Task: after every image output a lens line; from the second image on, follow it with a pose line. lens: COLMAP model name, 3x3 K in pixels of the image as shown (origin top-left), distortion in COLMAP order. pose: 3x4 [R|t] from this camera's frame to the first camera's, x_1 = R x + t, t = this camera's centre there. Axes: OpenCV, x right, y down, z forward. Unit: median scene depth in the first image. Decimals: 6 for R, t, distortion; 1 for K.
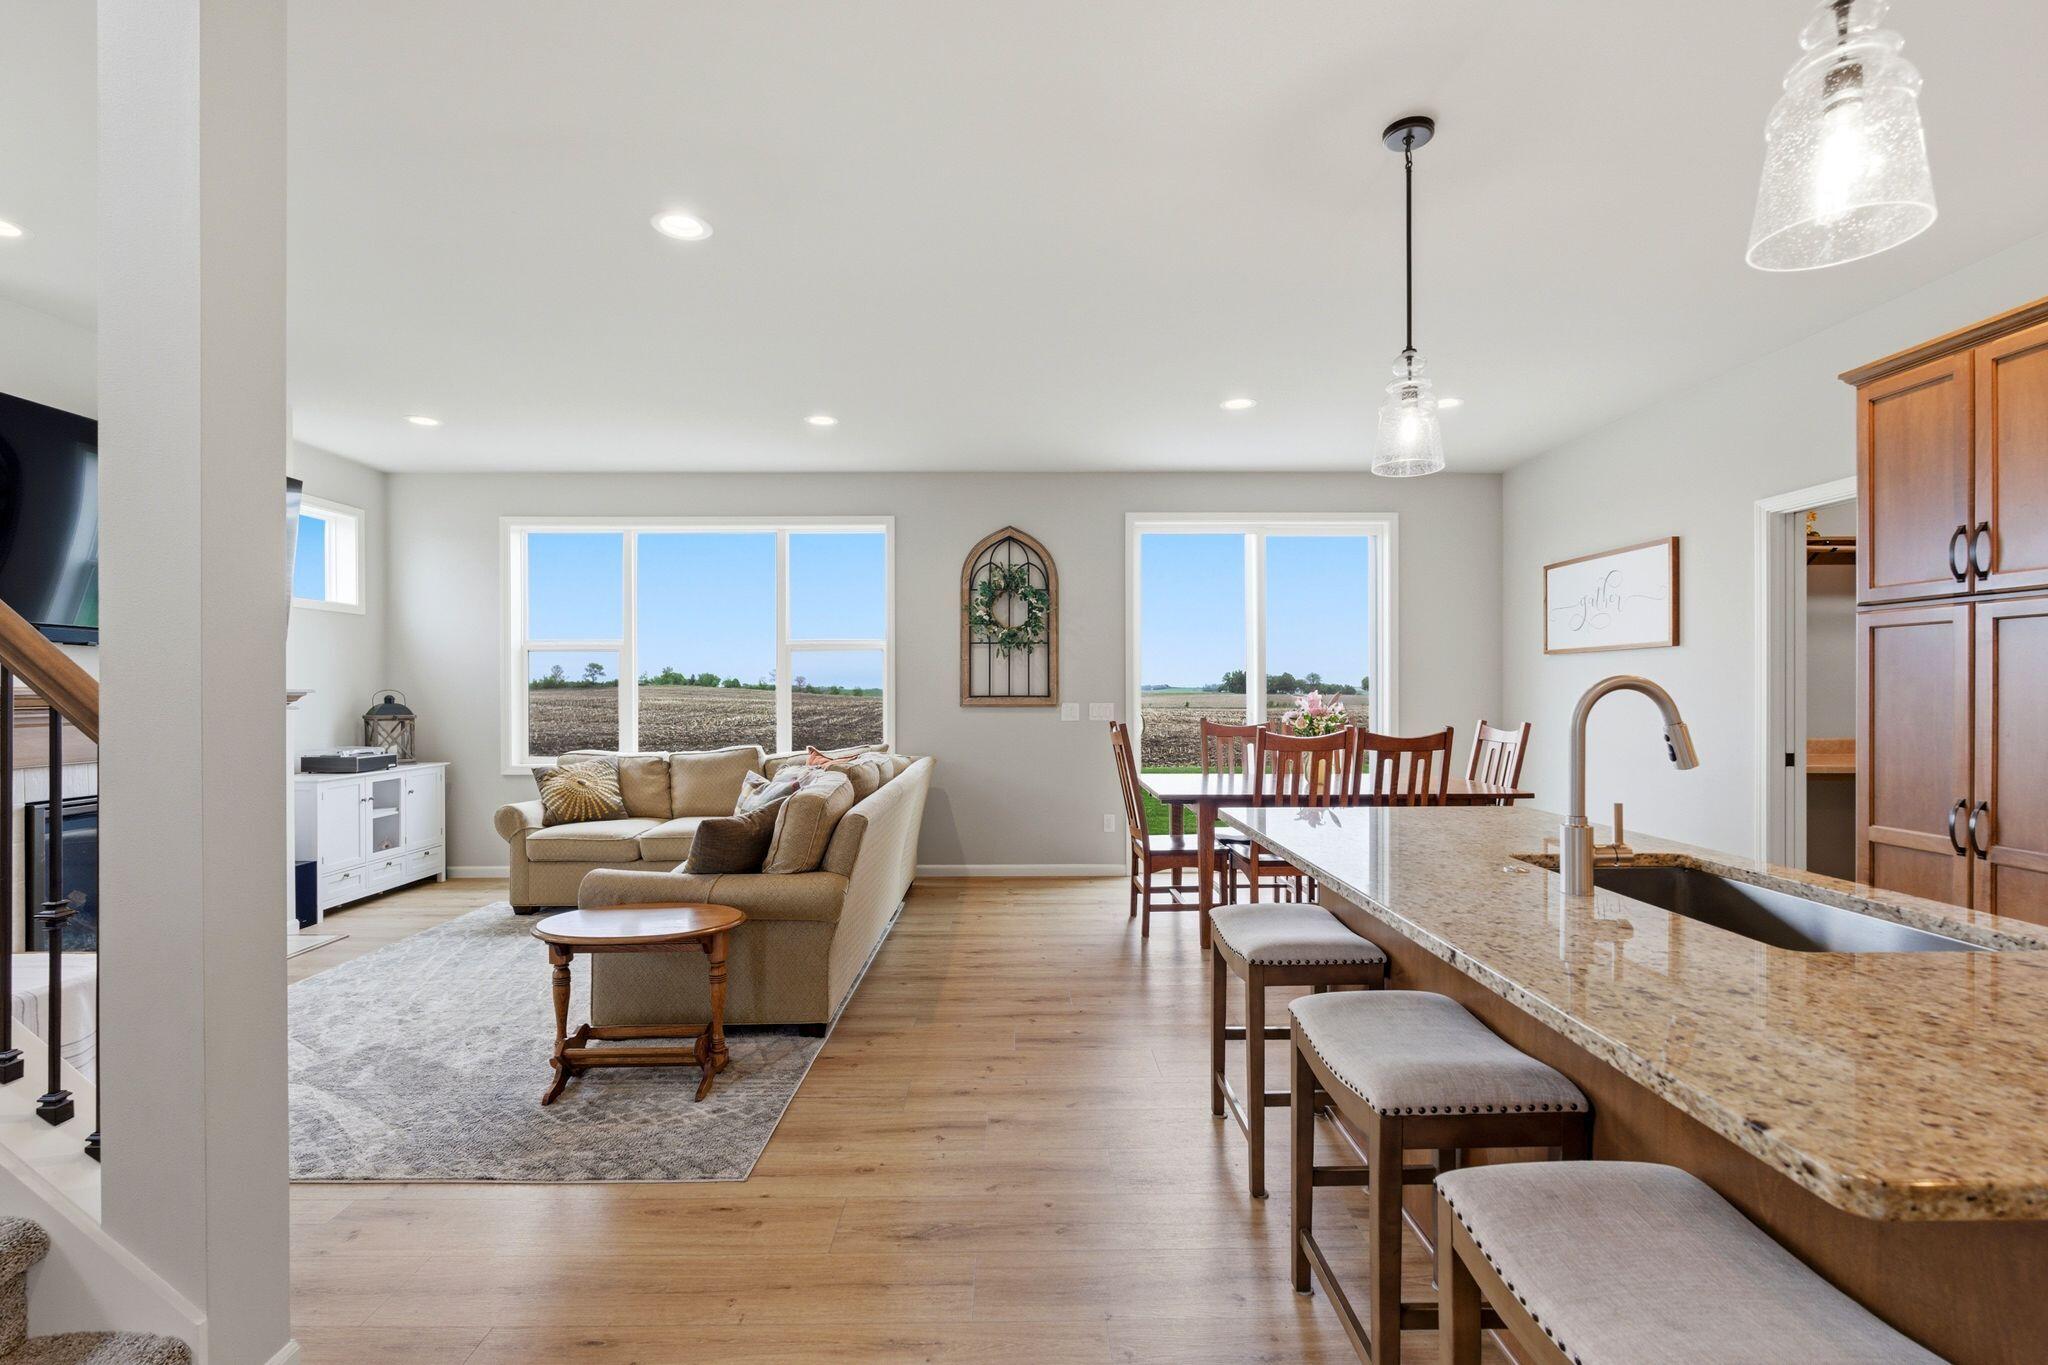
lens RADIAL K [[904.9, 0, 1024.0], [0, 904.9, 682.5], [0, 0, 1]] dist [-0.003163, -0.000172]
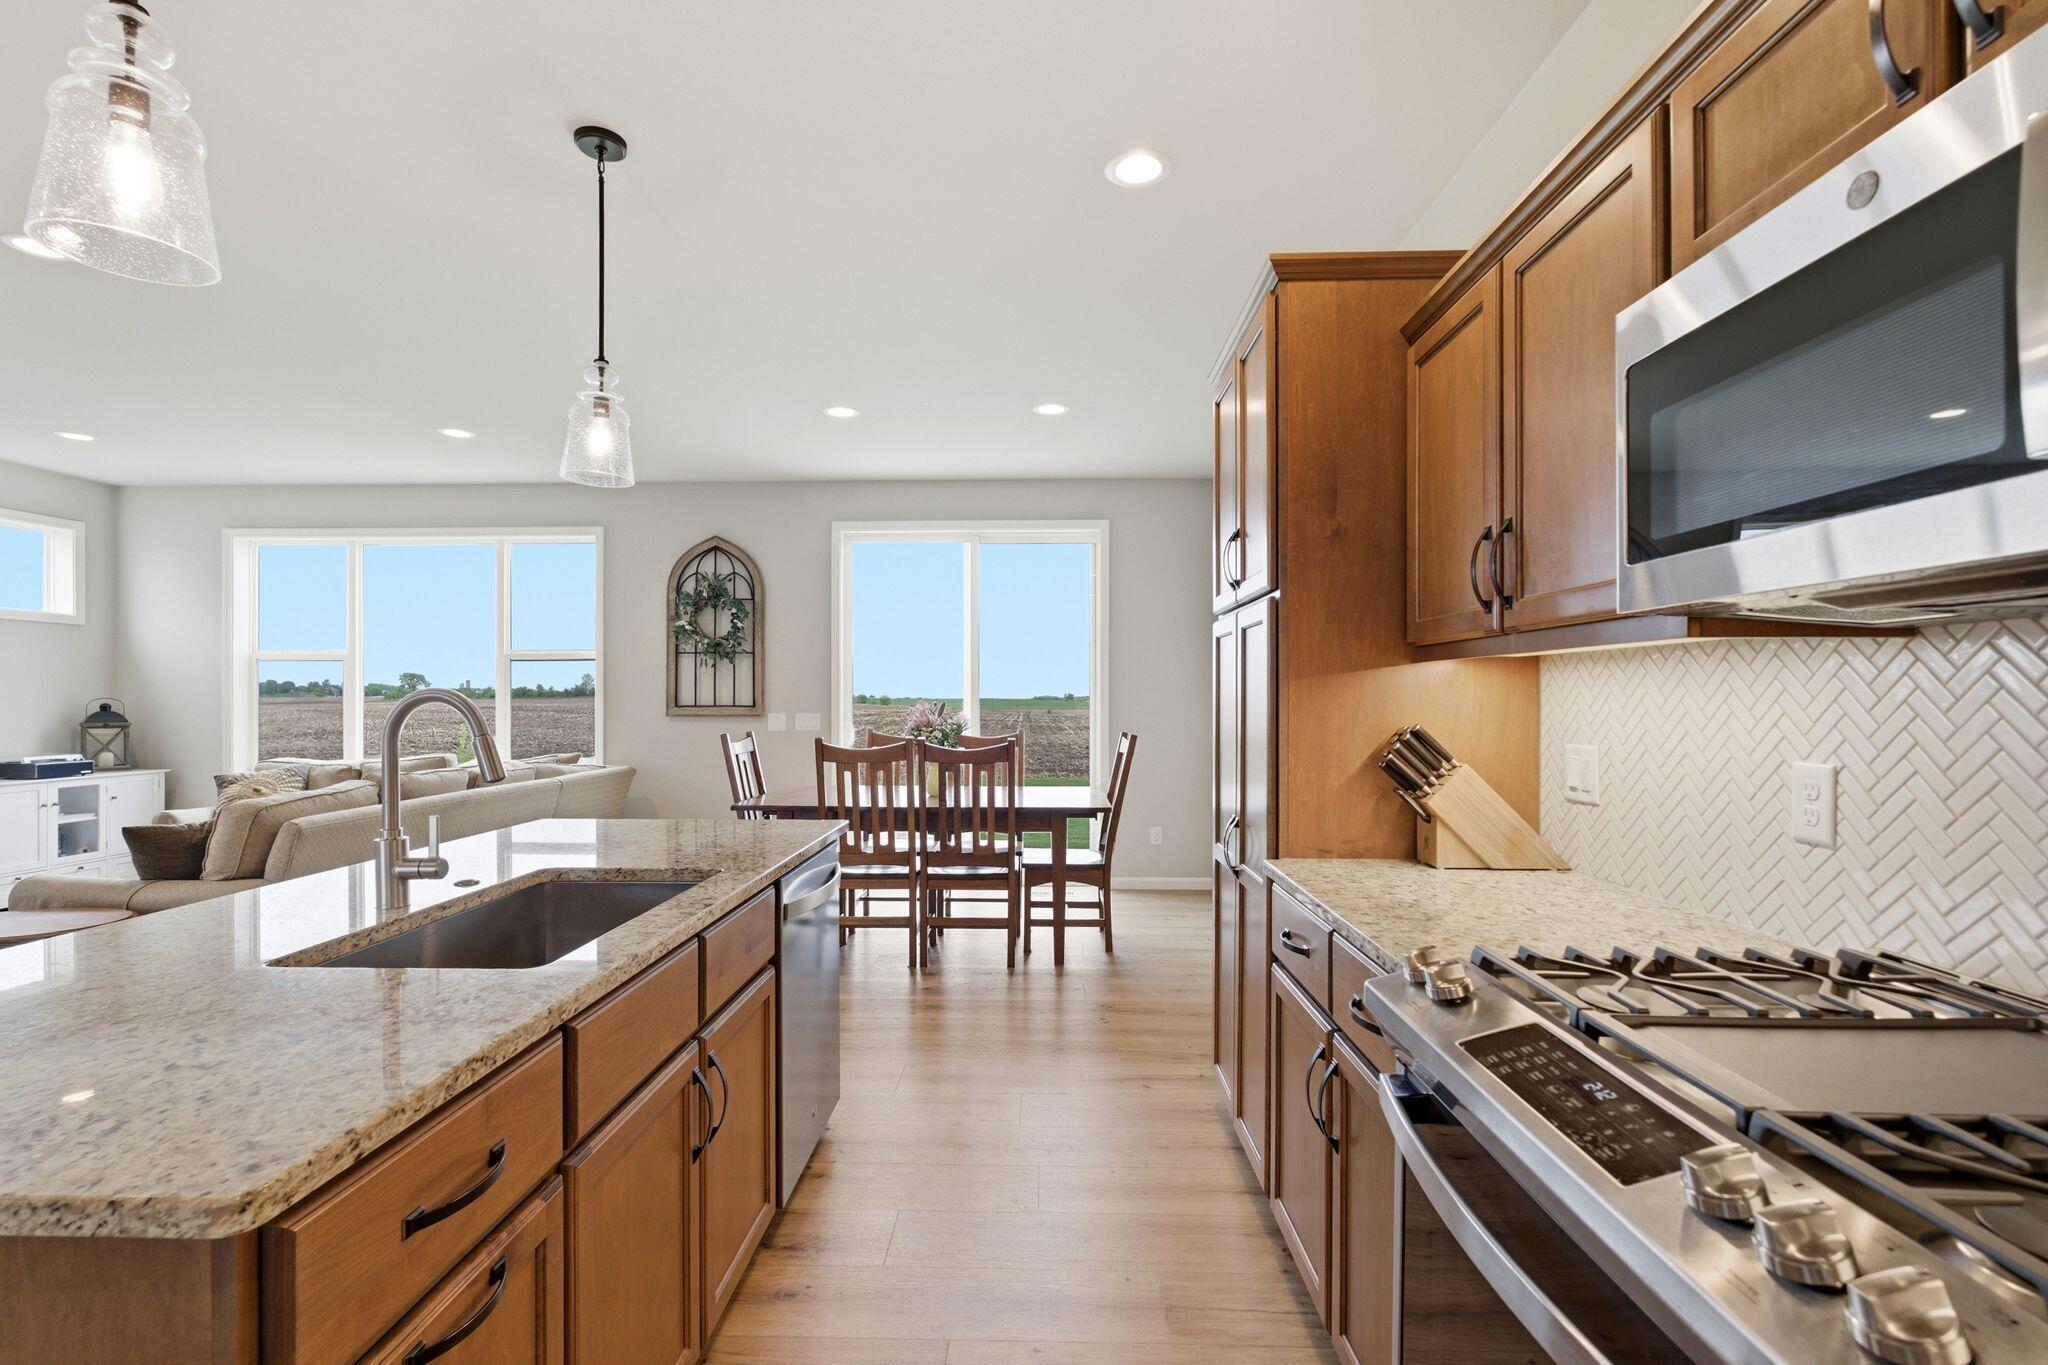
lens RADIAL K [[917.3, 0, 1024.0], [0, 917.3, 682.5], [0, 0, 1]] dist [-0.000791, -0.000095]
pose [[0.999031, 0.002255, -0.043956, 0.369404], [-0.002700, 0.999946, -0.010065, -0.001854], [0.043931, 0.010174, 0.998983, 0.005771]]
